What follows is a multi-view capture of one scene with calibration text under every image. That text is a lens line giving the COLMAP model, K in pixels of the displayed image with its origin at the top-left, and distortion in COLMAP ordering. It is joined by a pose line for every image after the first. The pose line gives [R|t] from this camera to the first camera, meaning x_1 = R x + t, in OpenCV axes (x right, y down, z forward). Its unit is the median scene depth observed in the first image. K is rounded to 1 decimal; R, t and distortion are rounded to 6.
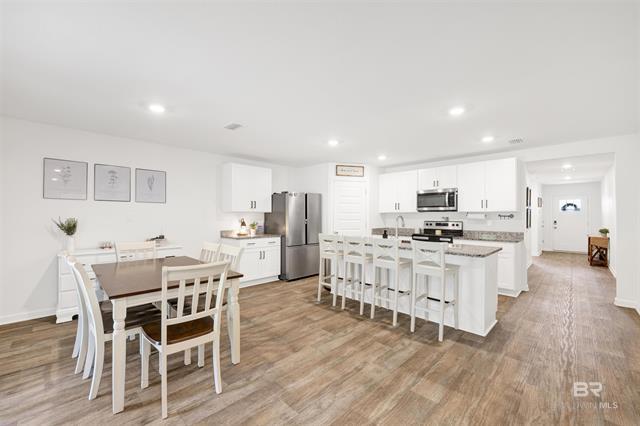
lens RADIAL K [[261.4, 0, 320.2], [0, 261.4, 214.1], [0, 0, 1]] dist [0.003196, -0.000421]
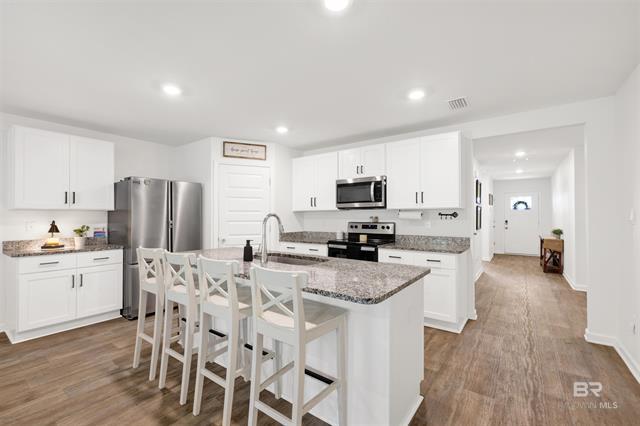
lens RADIAL K [[278.2, 0, 320.3], [0, 278.2, 213.4], [0, 0, 1]] dist [0.003458, 0.000284]
pose [[0.989264, -0.002254, 0.146119, 0.212774], [0.002564, 0.999995, -0.001939, 0.003834], [-0.146114, 0.002292, 0.989265, 0.250058]]
